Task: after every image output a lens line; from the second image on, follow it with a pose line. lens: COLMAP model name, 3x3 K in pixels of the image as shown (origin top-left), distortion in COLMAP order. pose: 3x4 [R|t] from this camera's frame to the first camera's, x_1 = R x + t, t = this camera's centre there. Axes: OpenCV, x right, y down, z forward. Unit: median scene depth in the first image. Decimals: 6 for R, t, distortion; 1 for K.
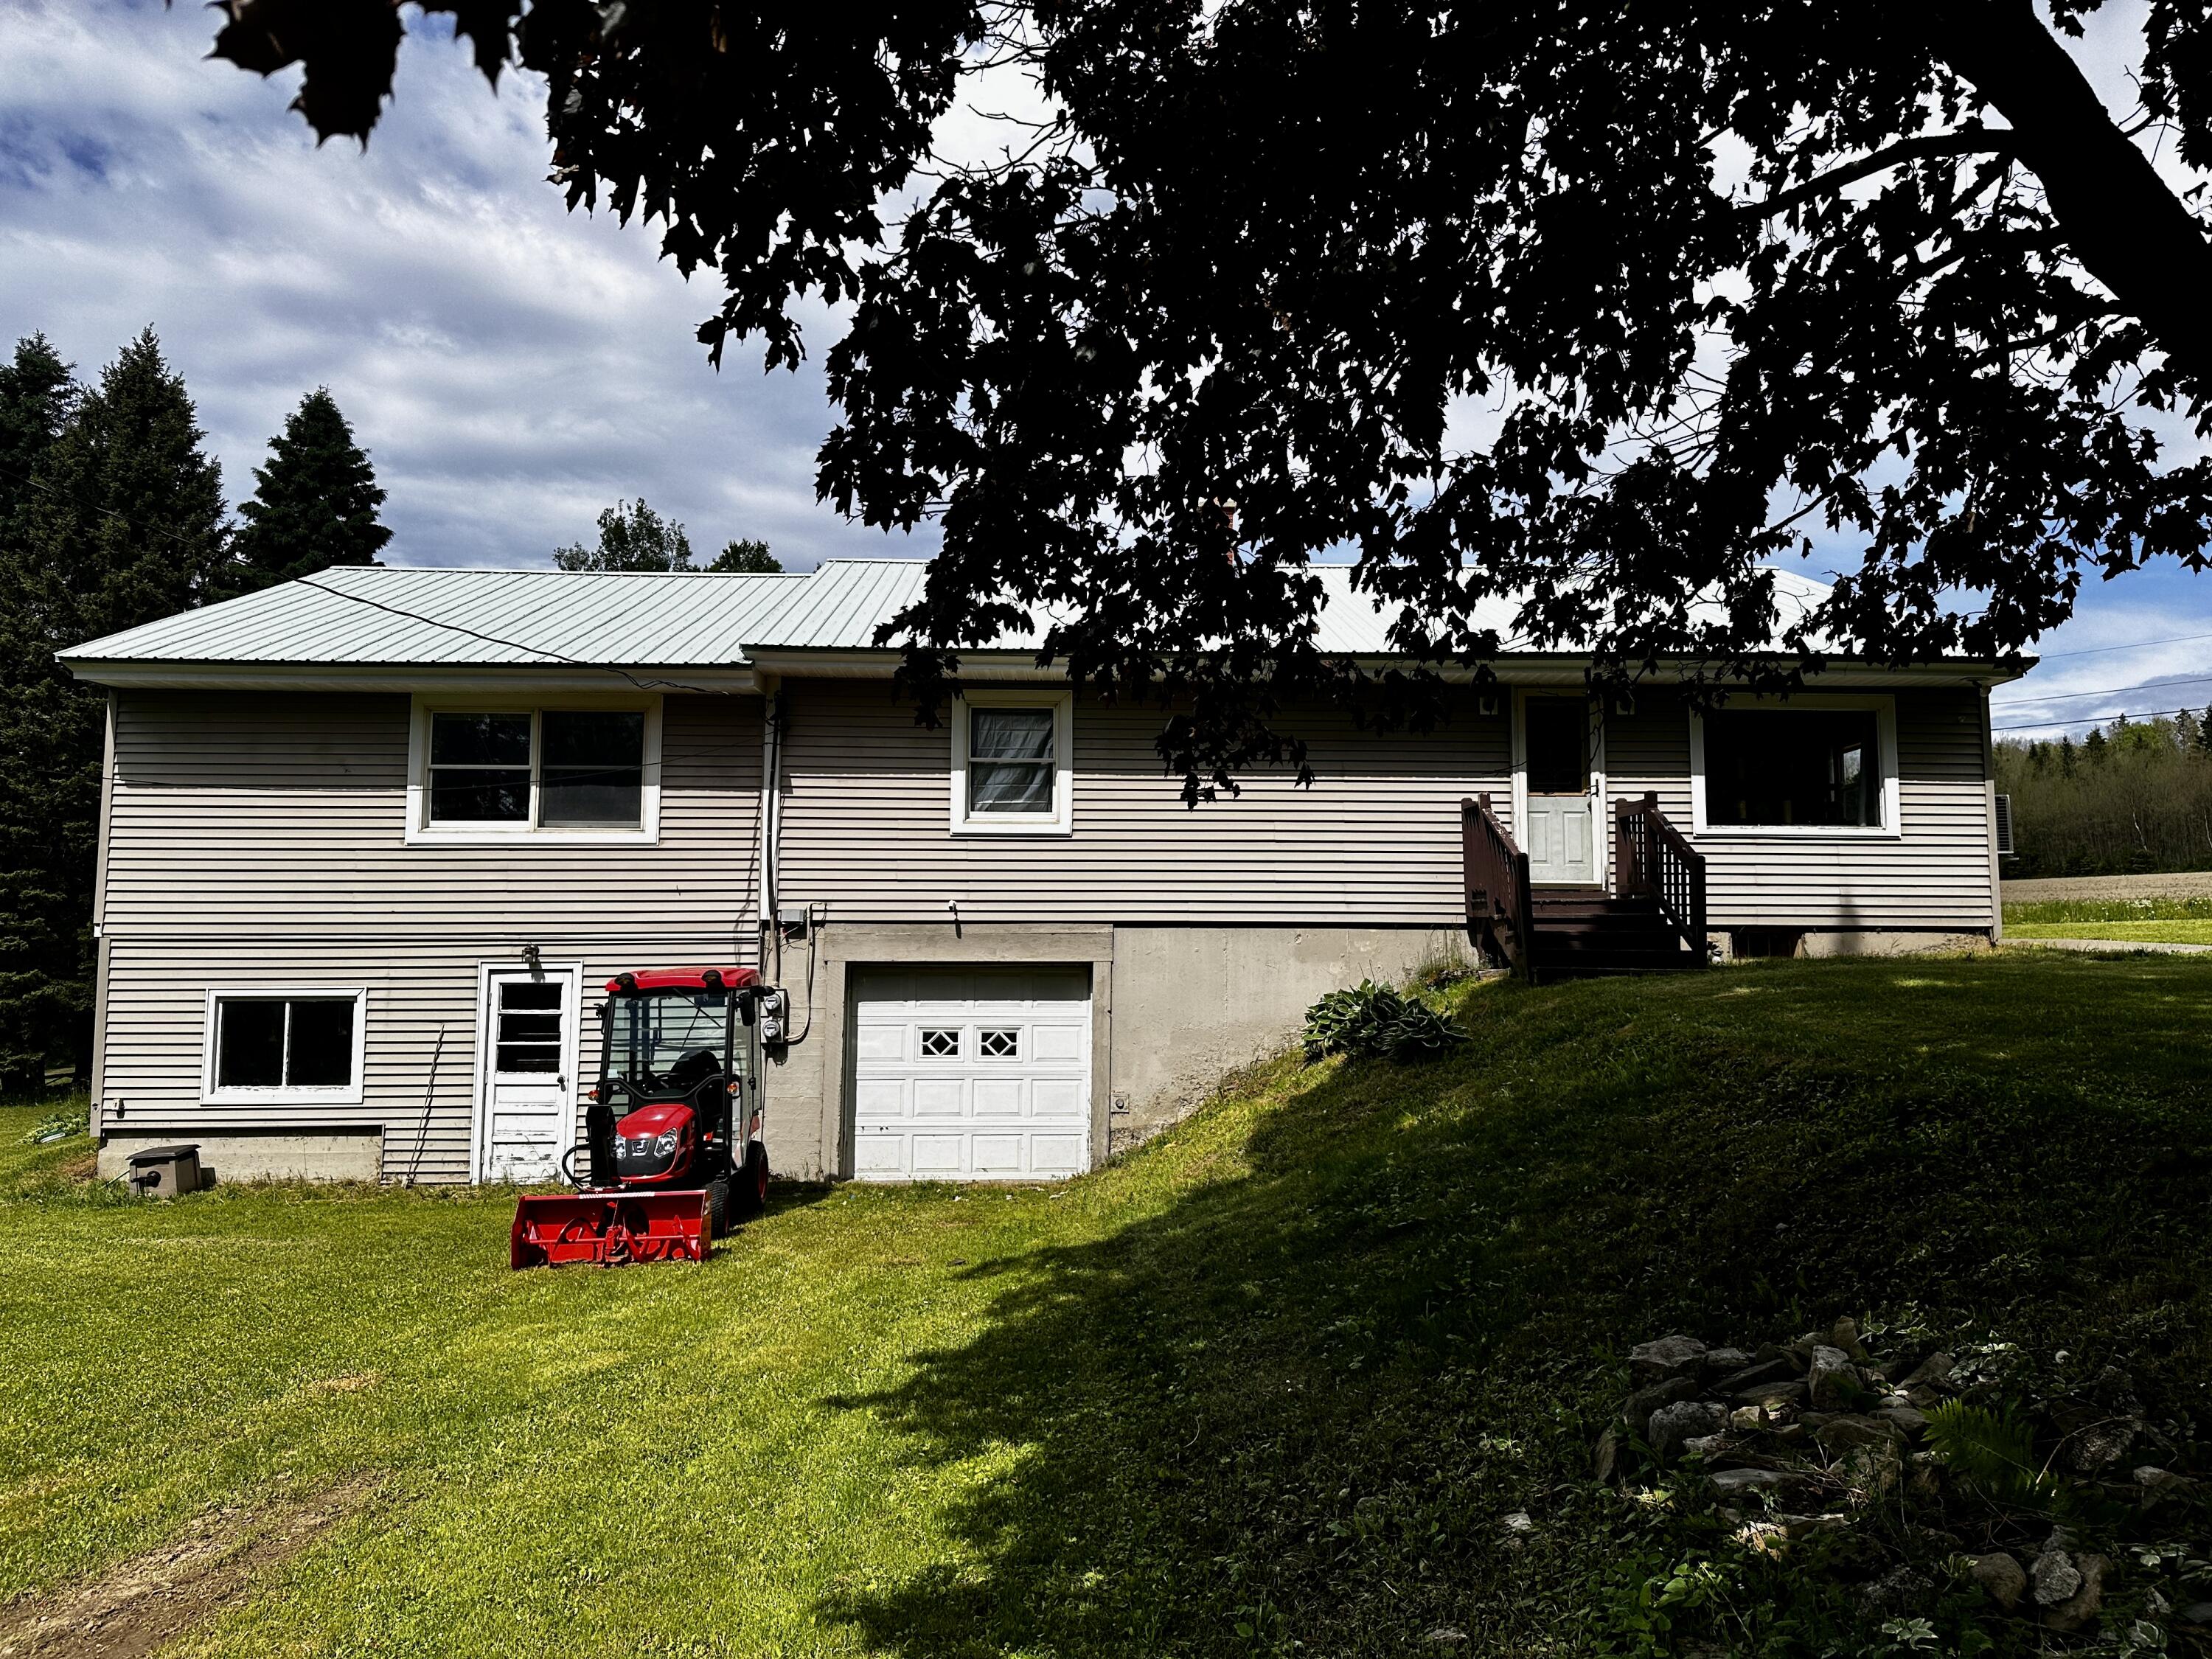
lens RADIAL K [[1565.4, 0, 1105.5], [0, 1565.4, 824.0], [0, 0, 1]] dist [-0.001138, -0.001185]
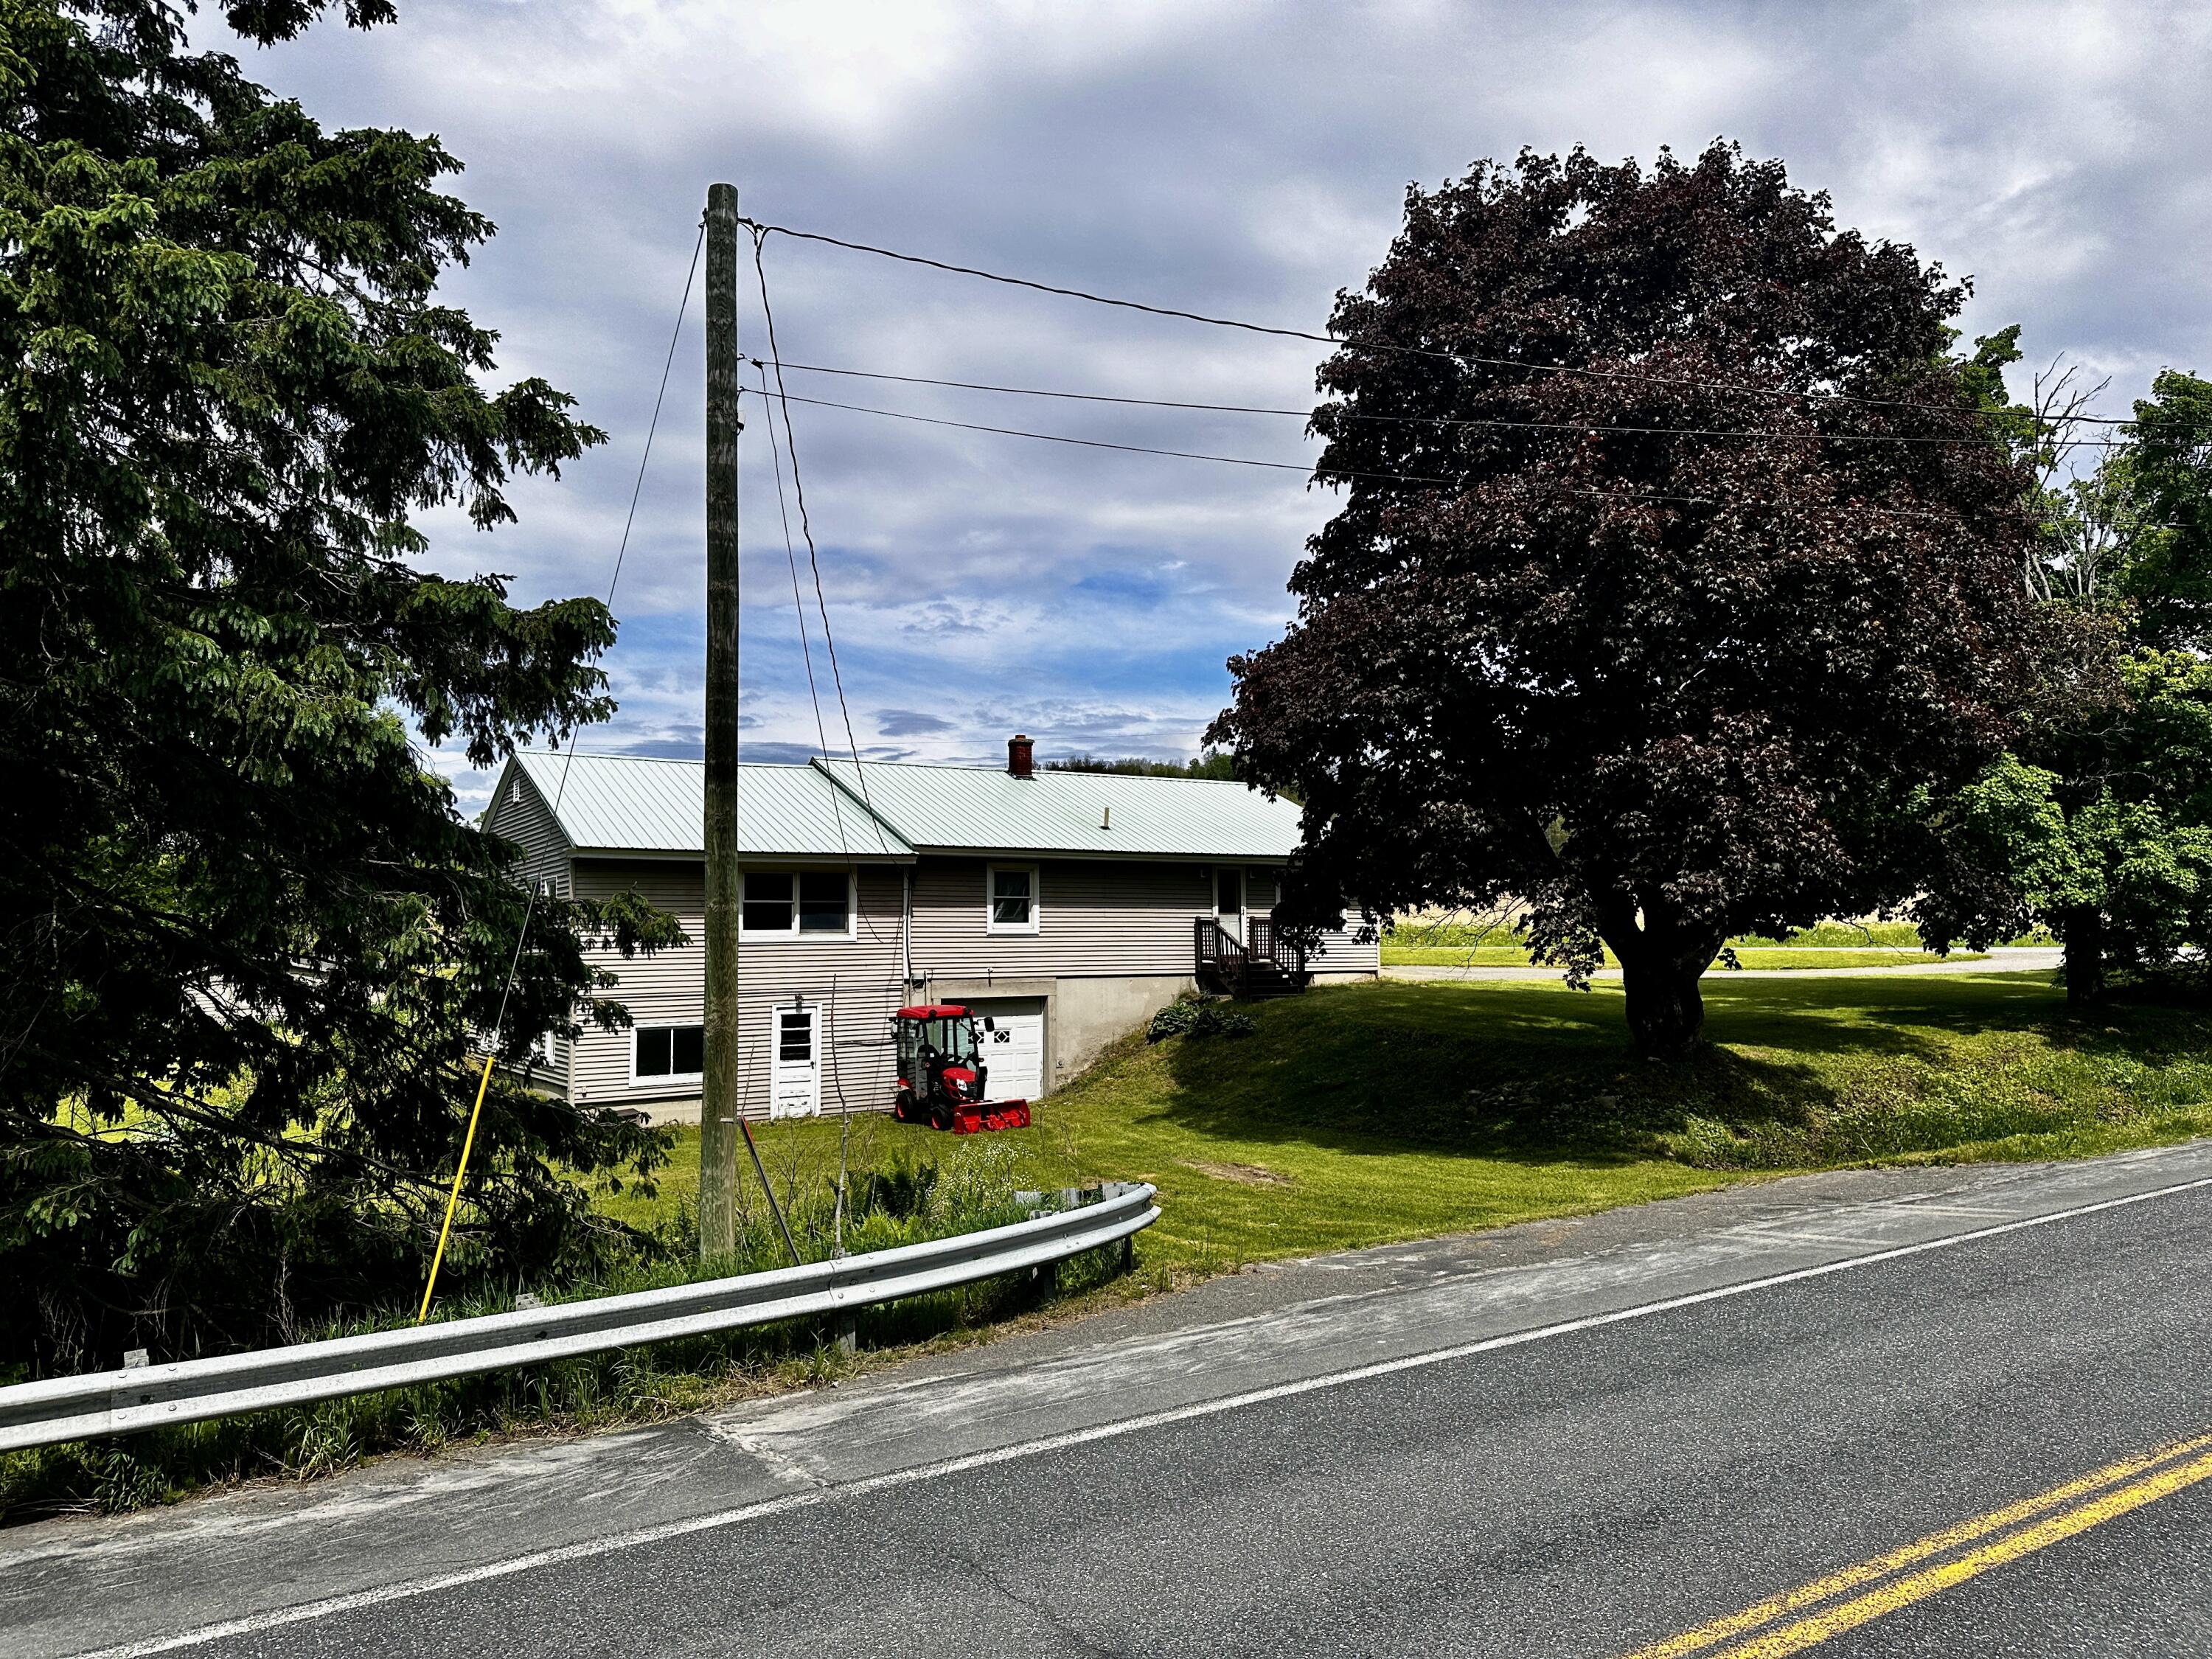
lens RADIAL K [[1565.4, 0, 1106.6], [0, 1565.4, 830.7], [0, 0, 1]] dist [-0.001138, -0.001185]
pose [[0.865572, 0.026472, 0.500084, -0.997972], [-0.010034, 0.999318, -0.035532, -0.059038], [-0.500684, 0.025737, 0.865248, -0.860275]]
